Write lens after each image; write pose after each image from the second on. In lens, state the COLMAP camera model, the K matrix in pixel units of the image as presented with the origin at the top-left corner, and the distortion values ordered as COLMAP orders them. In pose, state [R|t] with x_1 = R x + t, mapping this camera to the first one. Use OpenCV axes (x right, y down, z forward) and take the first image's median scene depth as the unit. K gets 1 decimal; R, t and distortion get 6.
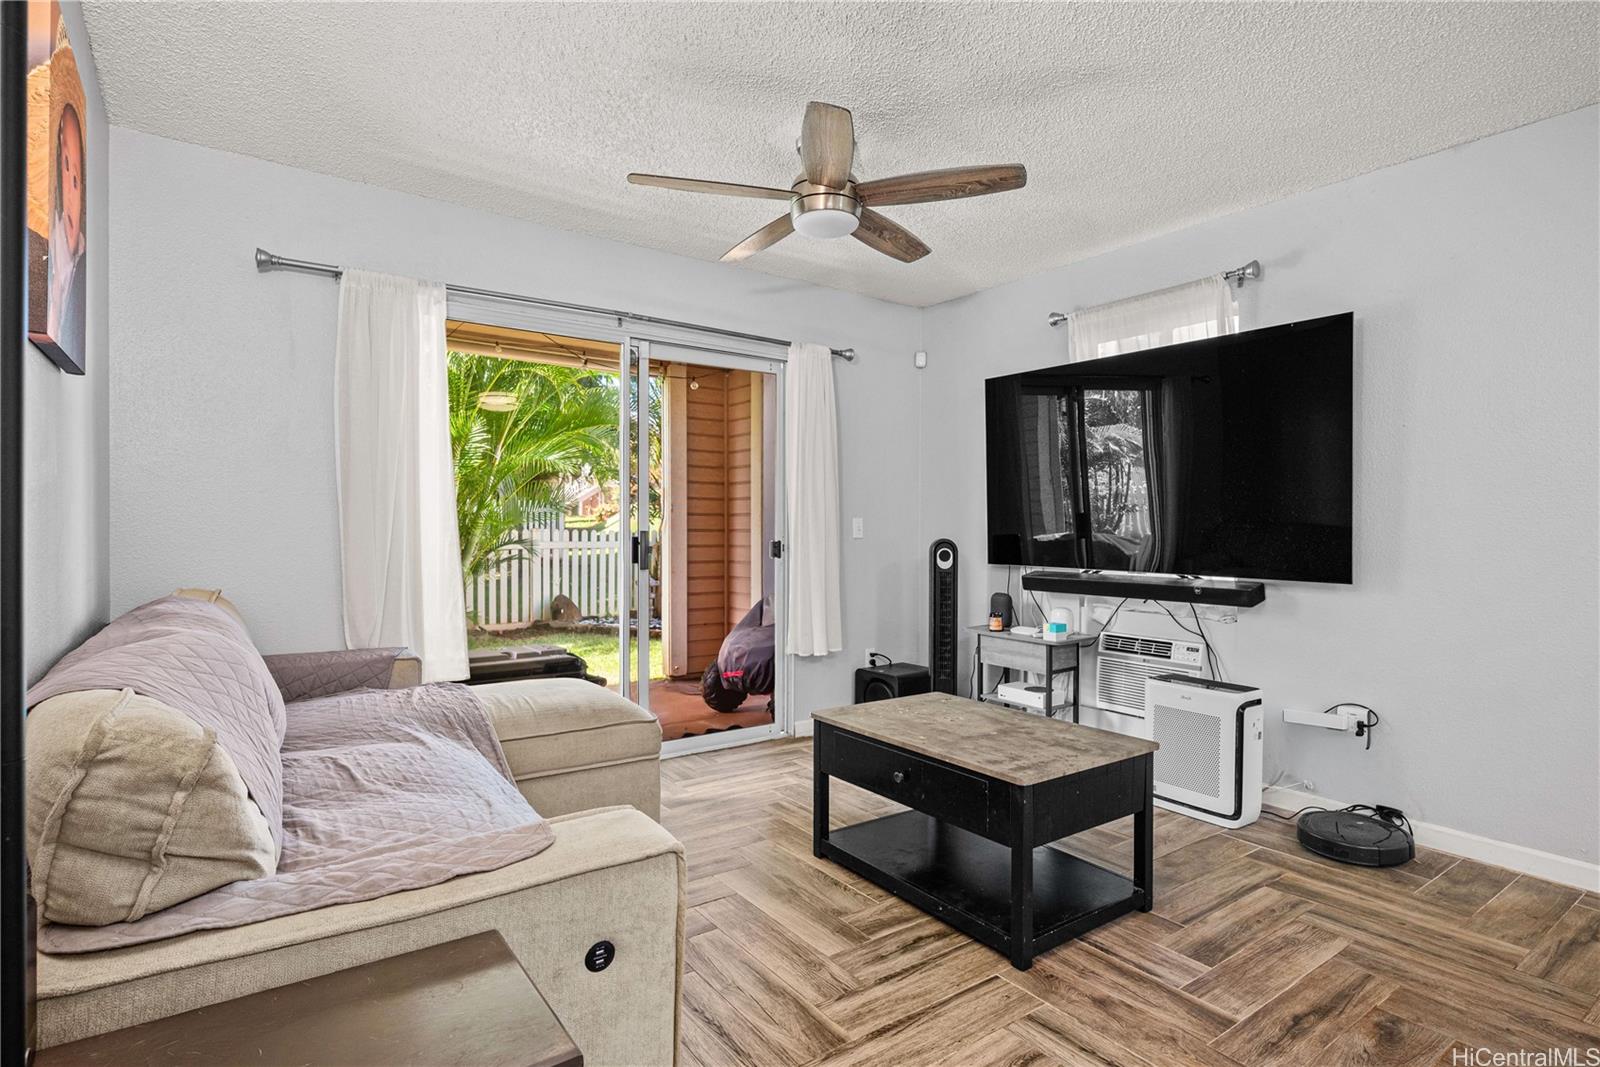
lens RADIAL K [[846.3, 0, 804.5], [0, 846.3, 540.4], [0, 0, 1]] dist [0.002249, 0.001341]
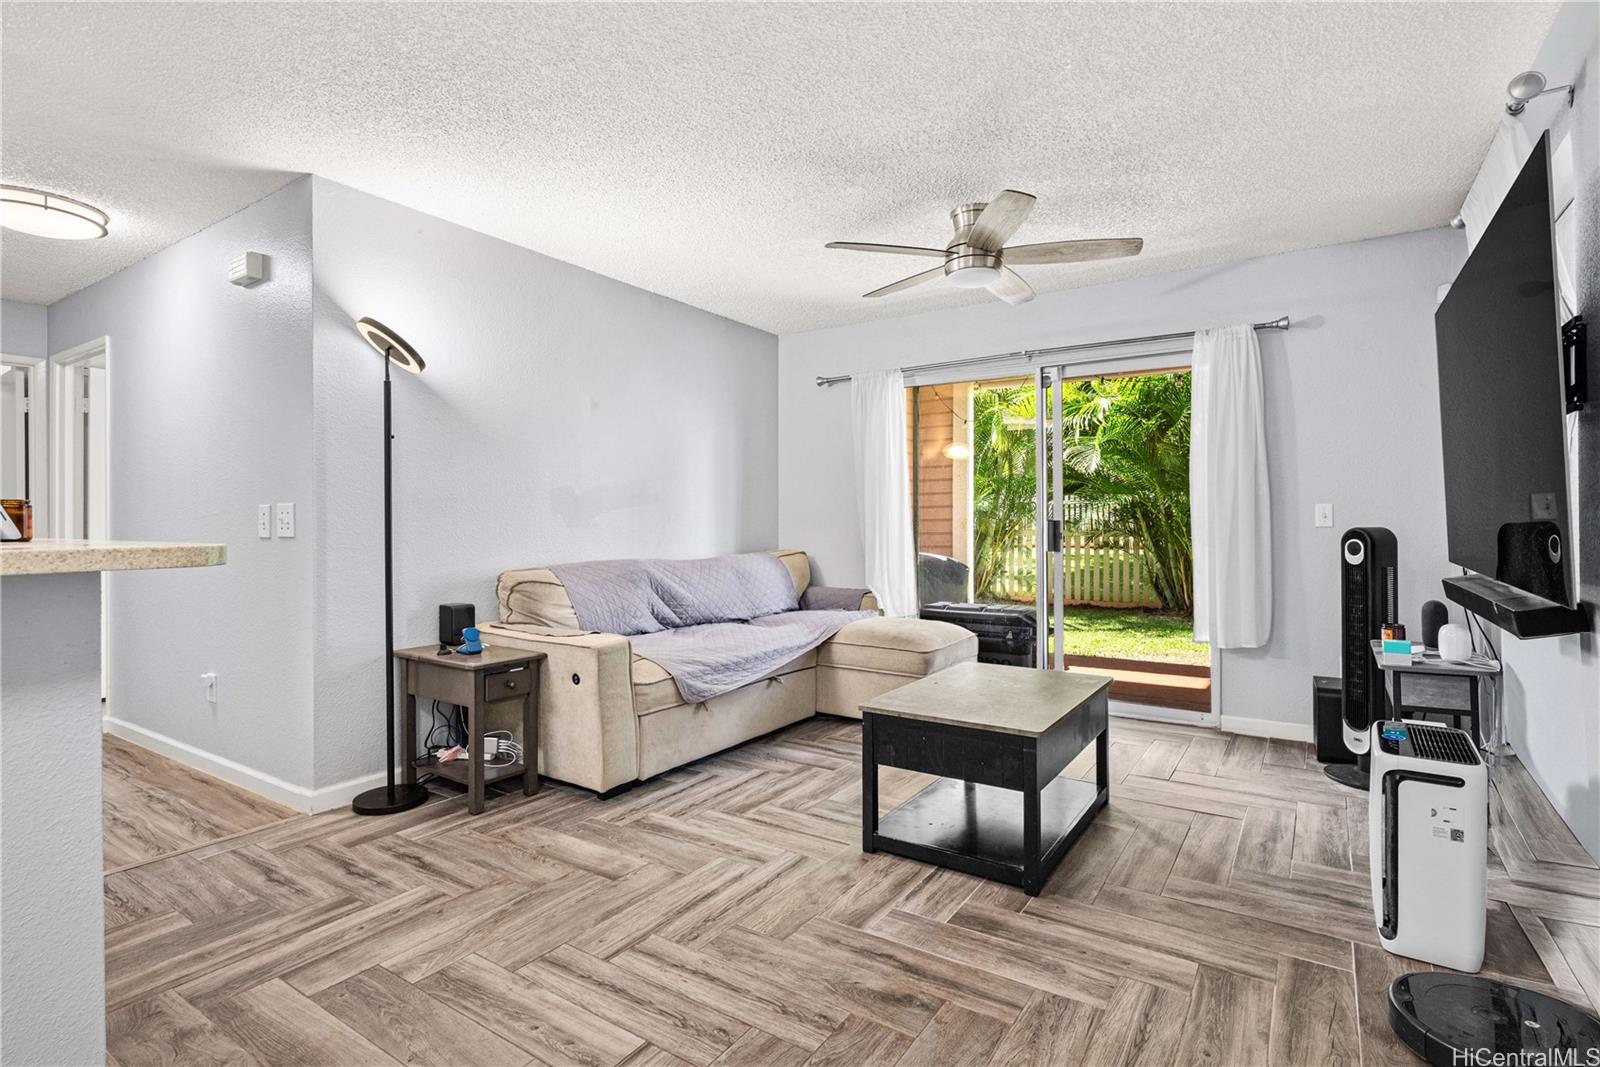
lens RADIAL K [[762.9, 0, 800.0], [0, 762.9, 533.5], [0, 0, 1]] dist [-0.000664, -0.000247]
pose [[0.335215, 0.009983, -0.942089, 1.284550], [-0.002278, 0.999950, 0.009785, -0.004346], [0.942139, -0.001134, 0.335221, 0.476838]]
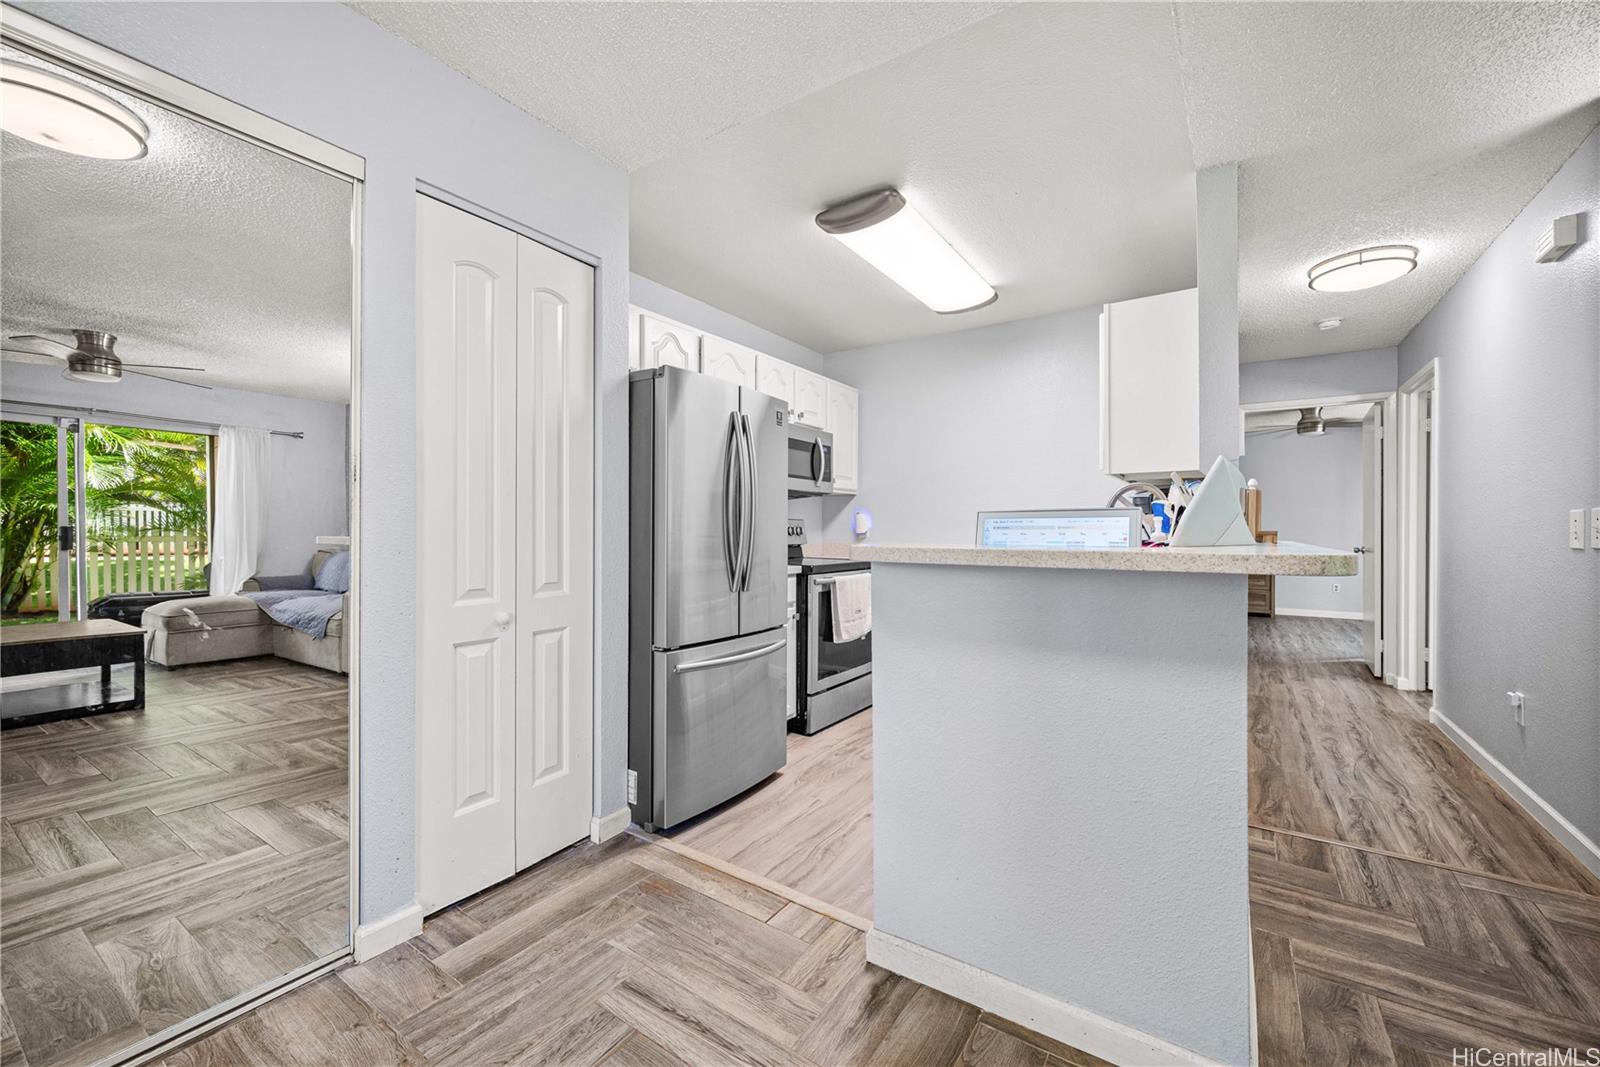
lens RADIAL K [[643.1, 0, 804.5], [0, 643.1, 530.5], [0, 0, 1]] dist [-0.001013, -0.000162]
pose [[-0.942440, -0.005710, -0.334326, 1.101963], [-0.008732, 0.999933, 0.007537, -0.006078], [0.334261, 0.010022, -0.942427, 0.555185]]
